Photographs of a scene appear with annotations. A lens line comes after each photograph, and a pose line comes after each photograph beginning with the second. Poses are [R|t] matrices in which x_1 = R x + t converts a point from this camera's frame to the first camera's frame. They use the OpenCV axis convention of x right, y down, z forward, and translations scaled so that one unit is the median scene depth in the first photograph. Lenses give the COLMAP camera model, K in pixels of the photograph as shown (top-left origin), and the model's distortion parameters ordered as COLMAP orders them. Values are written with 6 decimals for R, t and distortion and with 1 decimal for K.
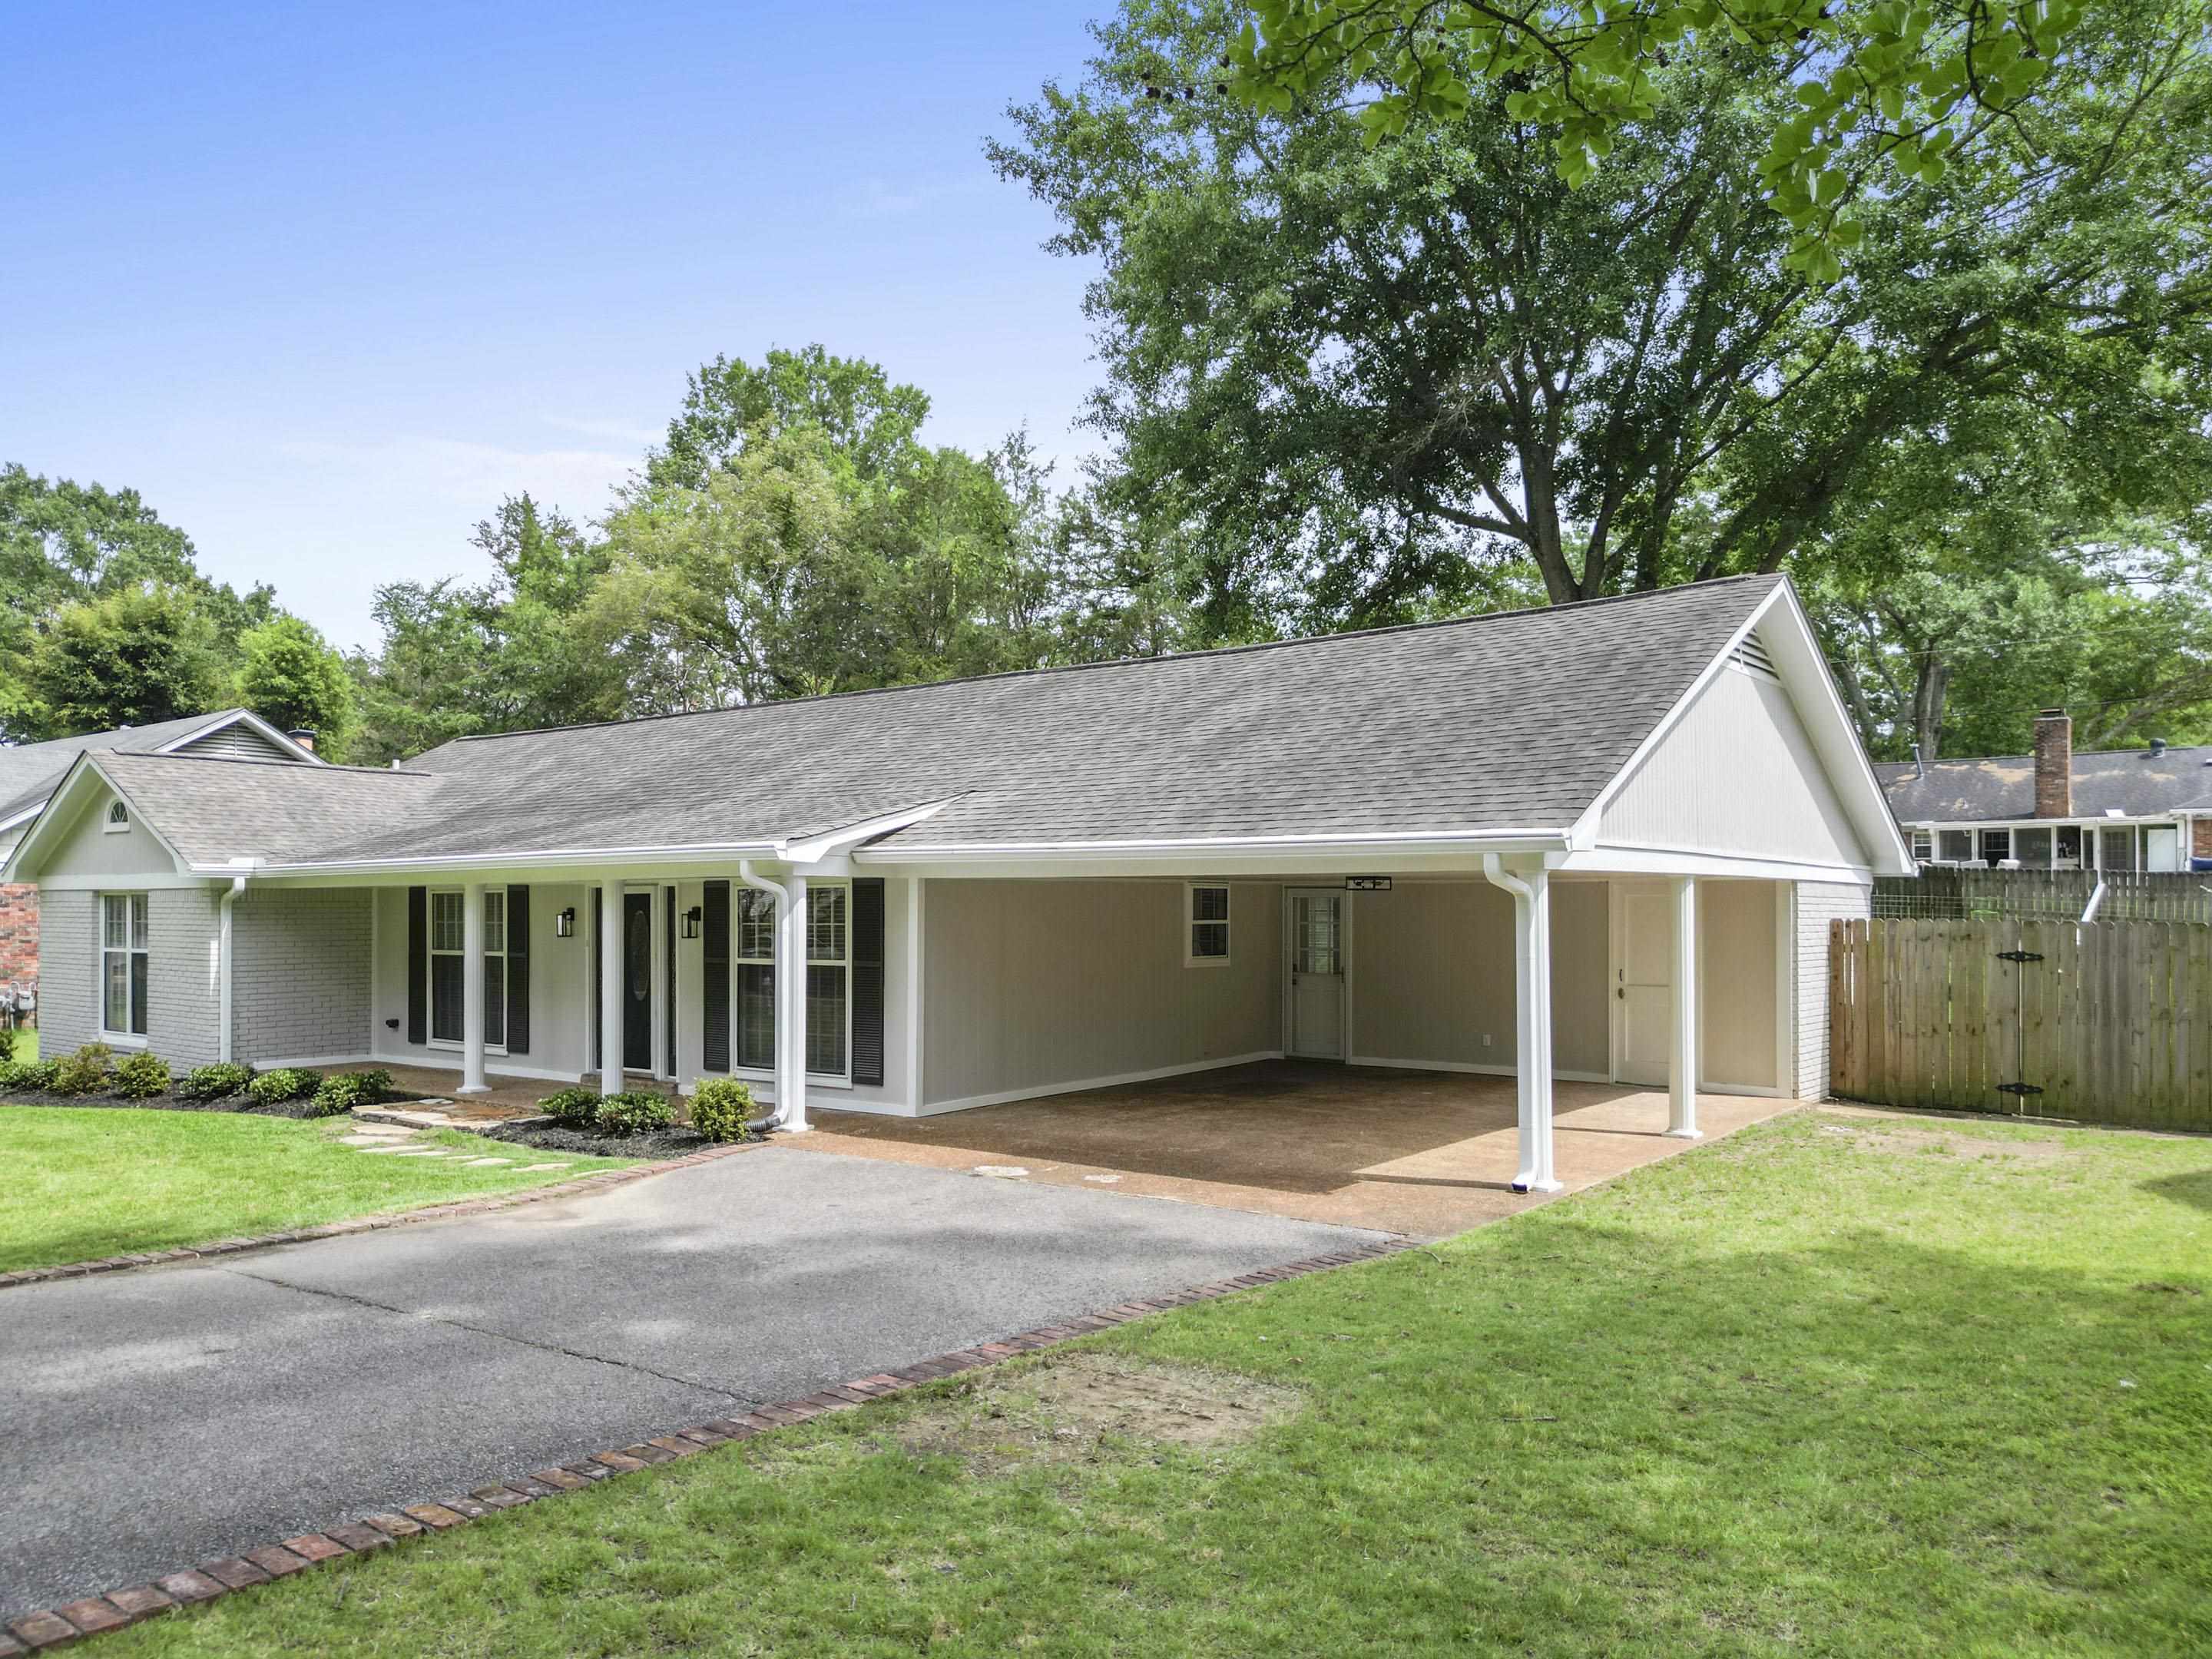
lens RADIAL K [[1585.7, 0, 1100.5], [0, 1585.7, 880.1], [0, 0, 1]] dist [0.071402, -0.054668]
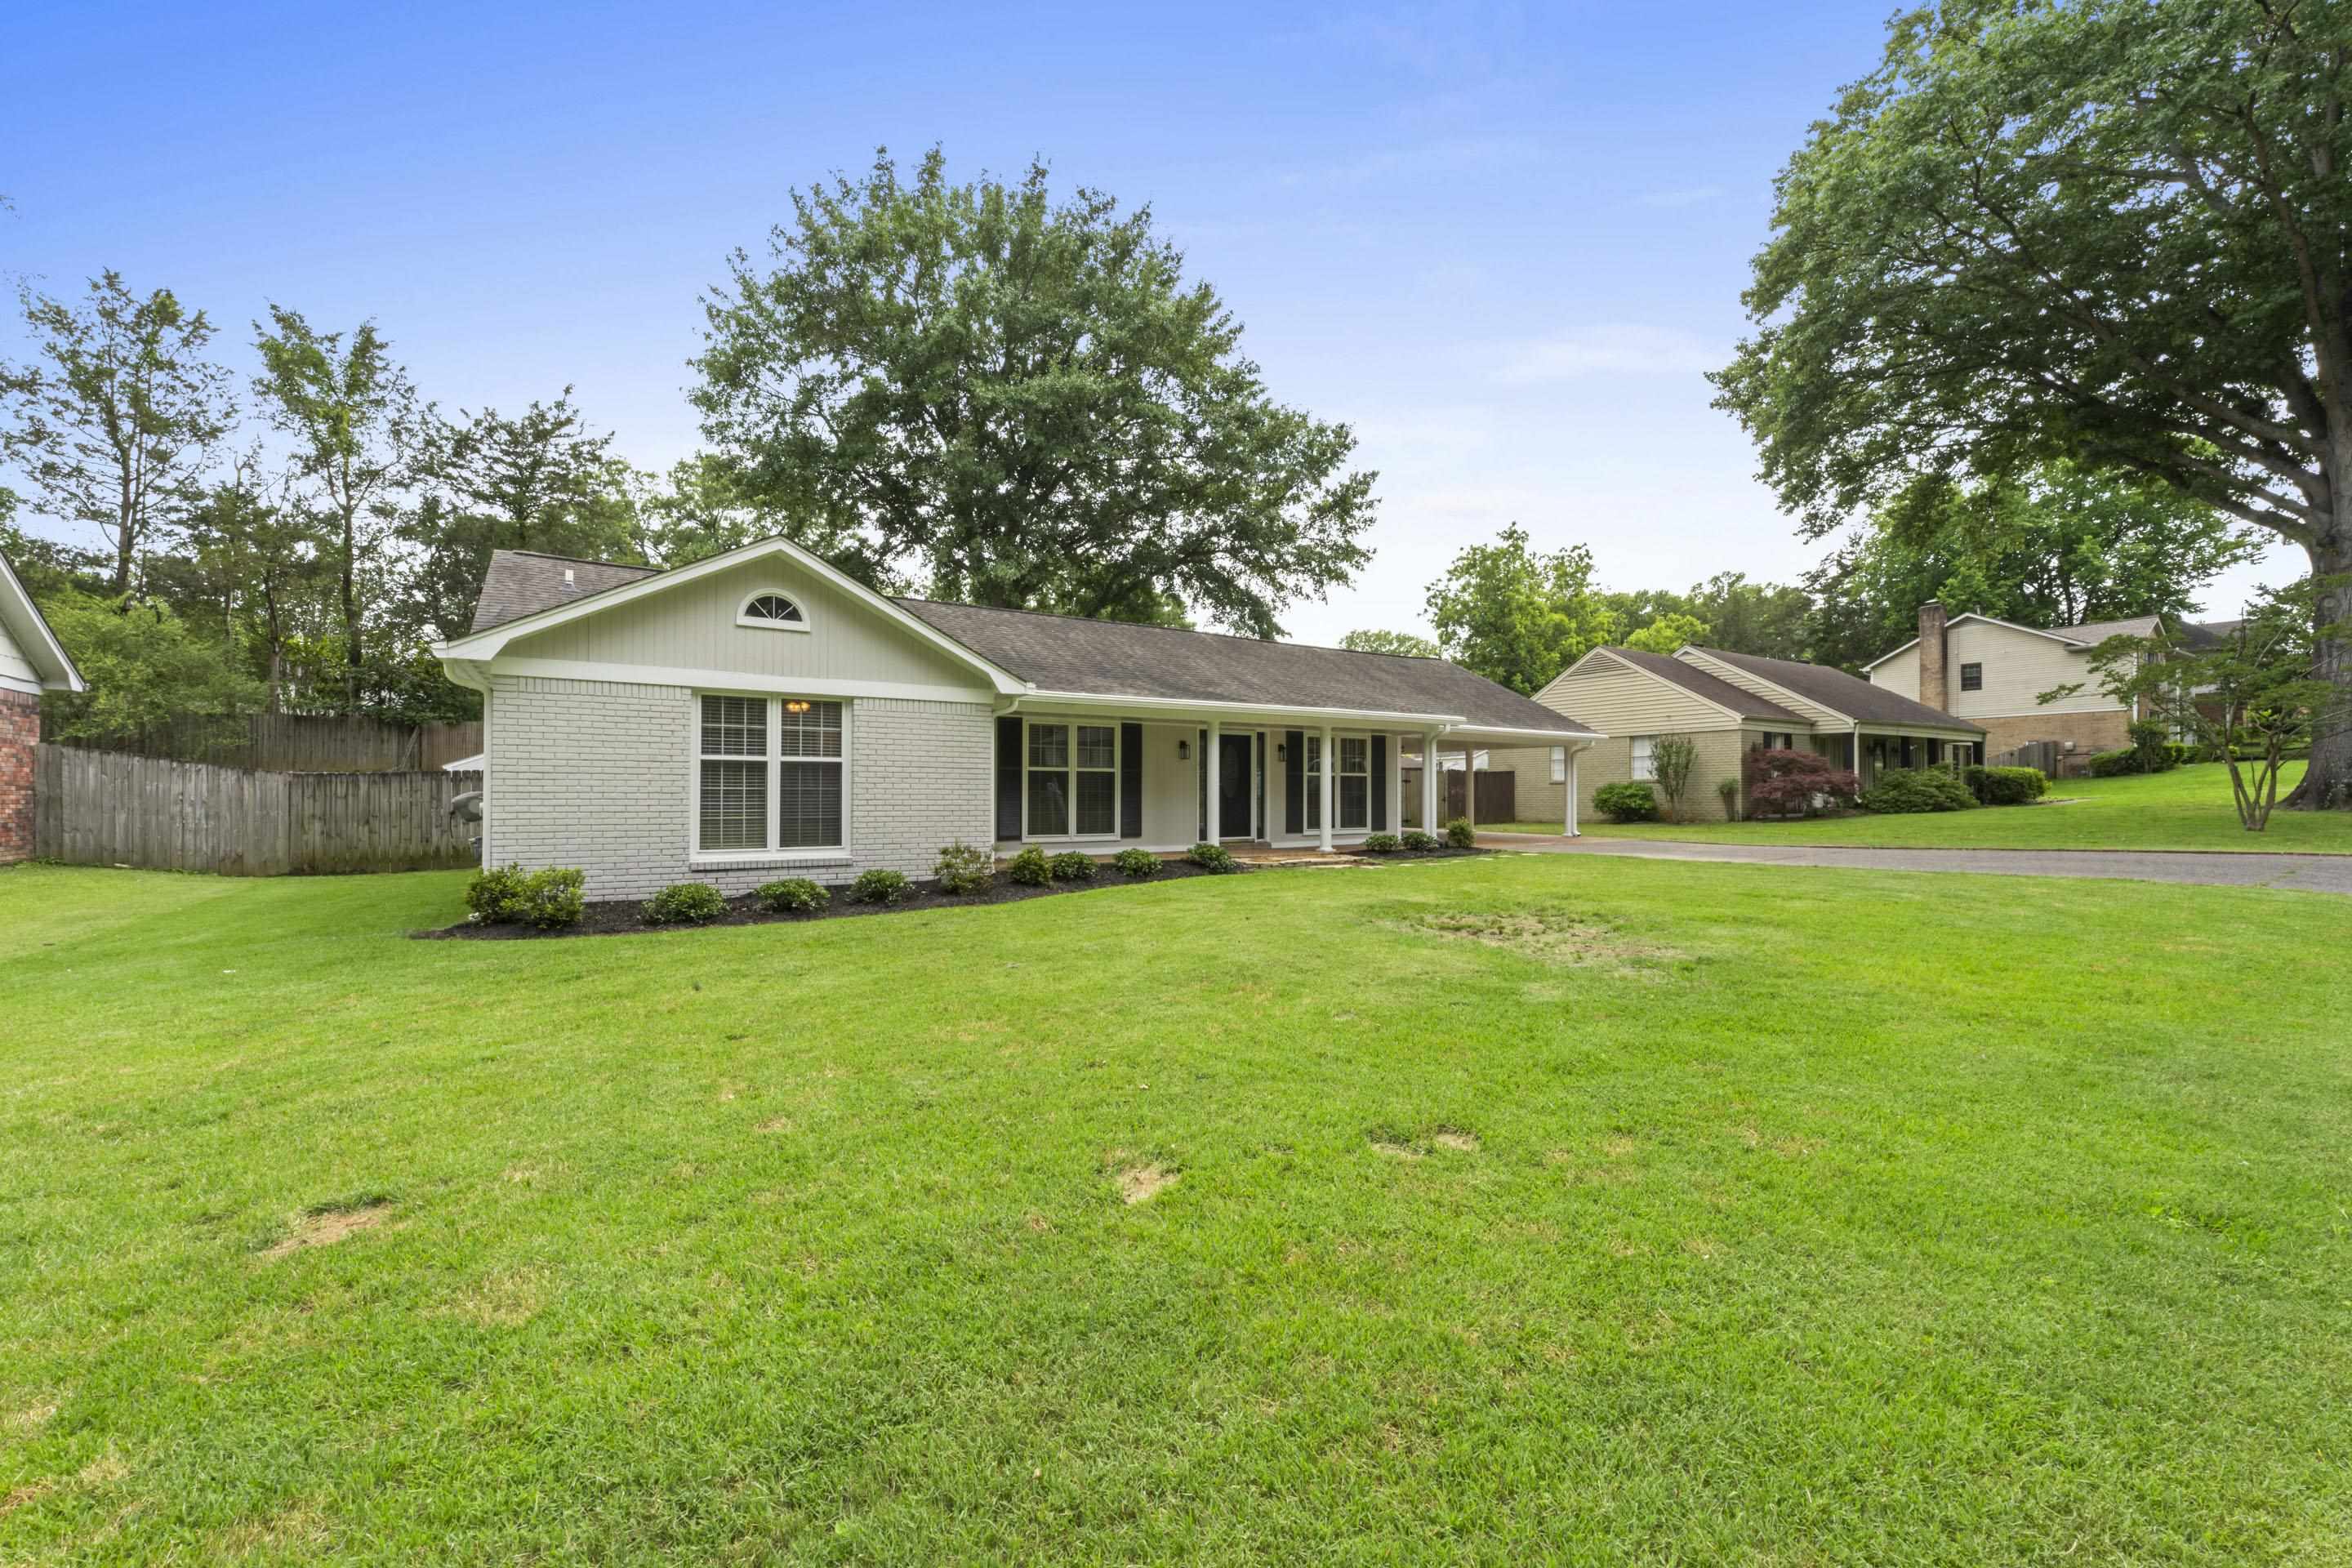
lens RADIAL K [[930.9, 0, 1166.9], [0, 930.9, 783.8], [0, 0, 1]] dist [-0.000319, 0.000054]
pose [[0.327498, 0.016646, 0.944705, -0.712618], [-0.014980, 0.999811, -0.012423, 0.042441], [-0.944733, -0.010083, 0.327685, 0.425488]]
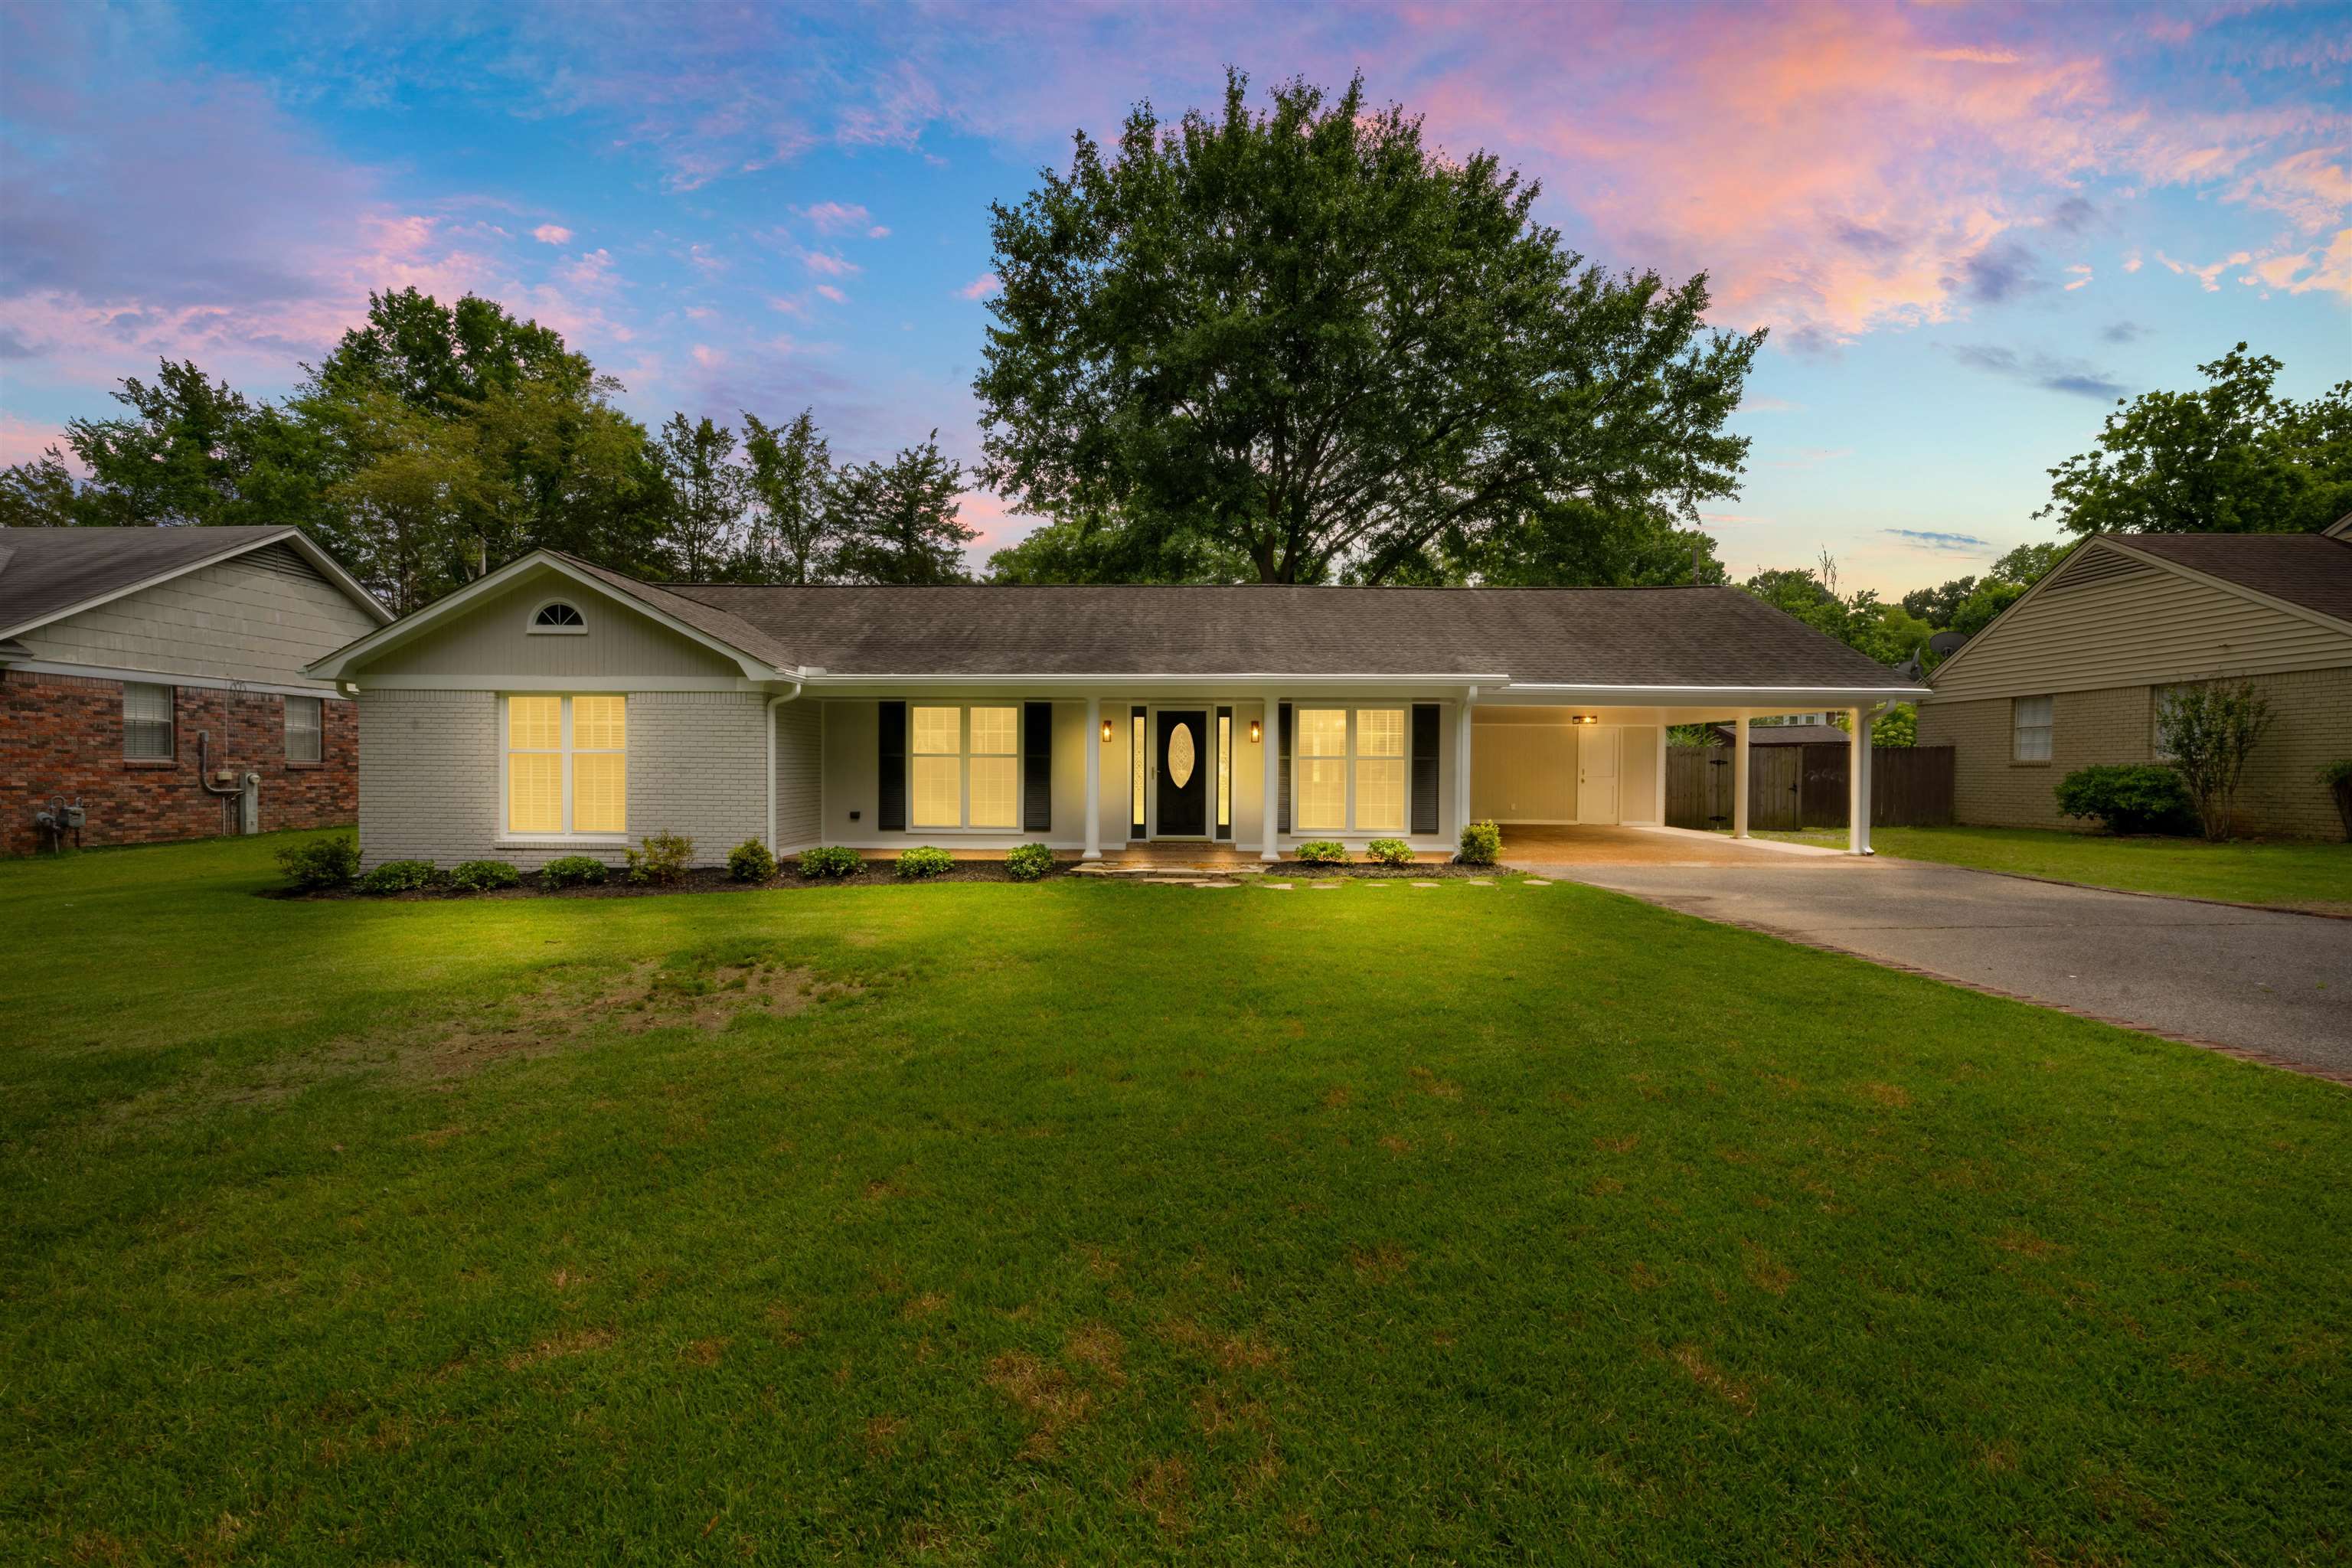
lens RADIAL K [[933.8, 0, 1168.3], [0, 933.8, 775.8], [0, 0, 1]] dist [-0.004087, -0.000137]
pose [[0.794791, 0.002914, 0.606876, -0.454909], [-0.018423, 0.999643, 0.019328, 0.028415], [-0.606603, -0.026543, 0.794562, 0.206792]]
